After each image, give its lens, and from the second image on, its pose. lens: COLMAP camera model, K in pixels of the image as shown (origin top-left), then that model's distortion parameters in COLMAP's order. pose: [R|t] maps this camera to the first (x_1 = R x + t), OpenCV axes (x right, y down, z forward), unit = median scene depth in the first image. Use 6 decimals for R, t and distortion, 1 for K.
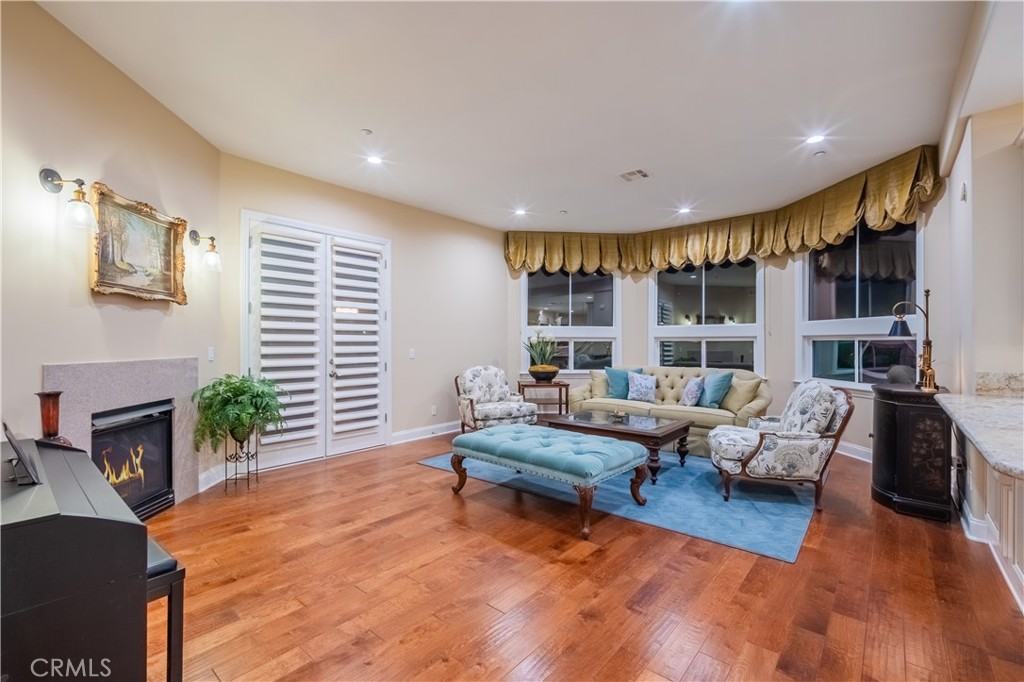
lens RADIAL K [[446.0, 0, 510.2], [0, 446.0, 343.7], [0, 0, 1]] dist [-0.012240, -0.000363]
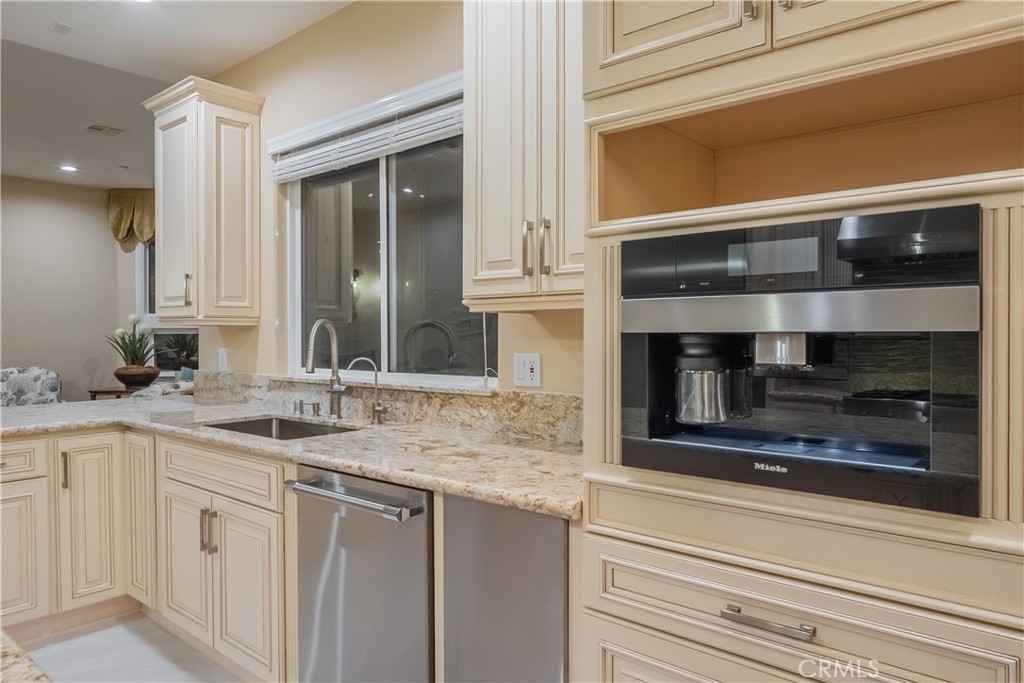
lens RADIAL K [[682.5, 0, 511.2], [0, 682.5, 337.5], [0, 0, 1]] dist [-0.004825, -0.001770]
pose [[0.999972, -0.005696, -0.004888, 1.129074], [0.005731, 0.999957, 0.007275, -0.008257], [0.004846, -0.007303, 0.999962, -0.262167]]
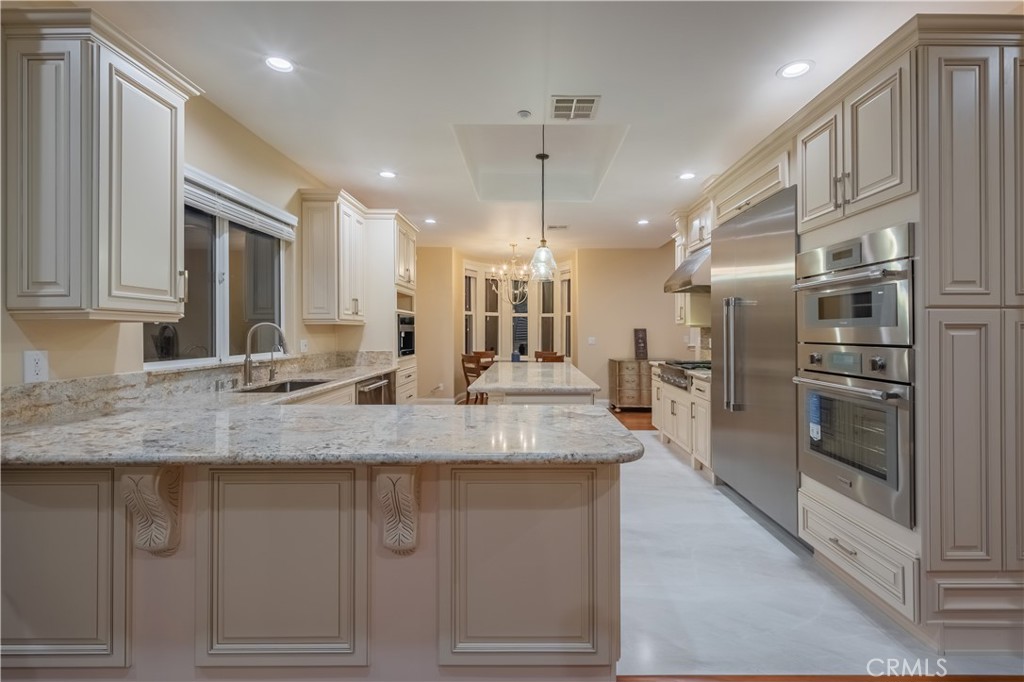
lens RADIAL K [[446.0, 0, 538.4], [0, 446.0, 328.9], [0, 0, 1]] dist [-0.012240, -0.000363]
pose [[-0.655898, 0.003084, 0.754843, 0.130080], [-0.000968, 0.999987, -0.004927, -0.009668], [-0.754849, -0.003962, -0.655887, 0.522877]]
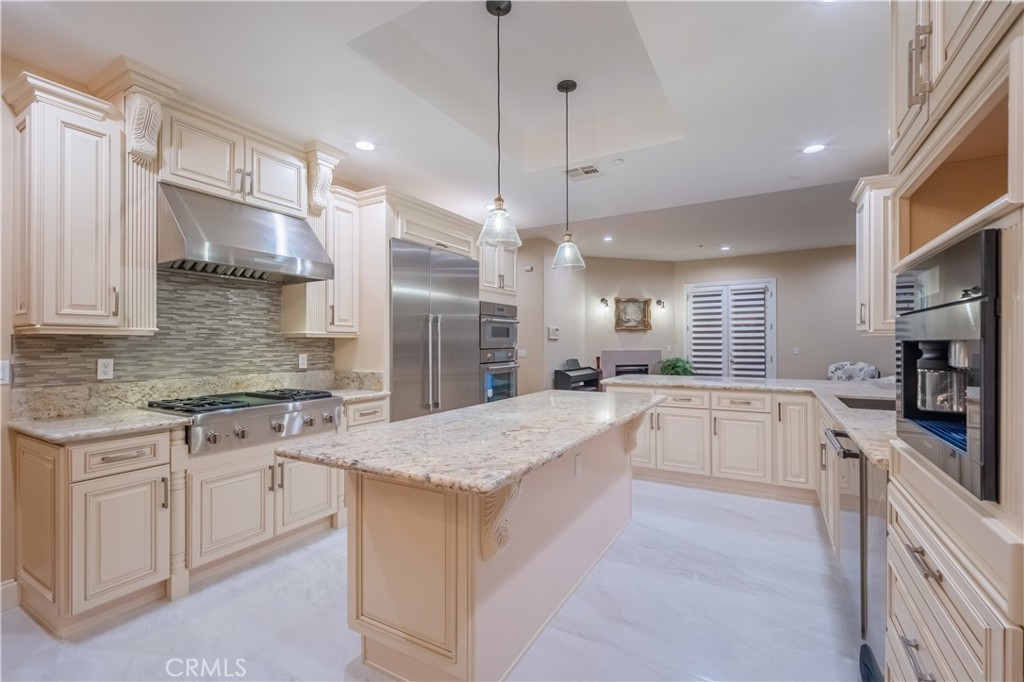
lens RADIAL K [[446.0, 0, 514.8], [0, 446.0, 342.1], [0, 0, 1]] dist [-0.012240, -0.000363]
pose [[0.183834, -0.003297, -0.982952, 1.405467], [0.002563, 0.999993, -0.002875, -0.007231], [0.982954, -0.001991, 0.183841, -0.245222]]
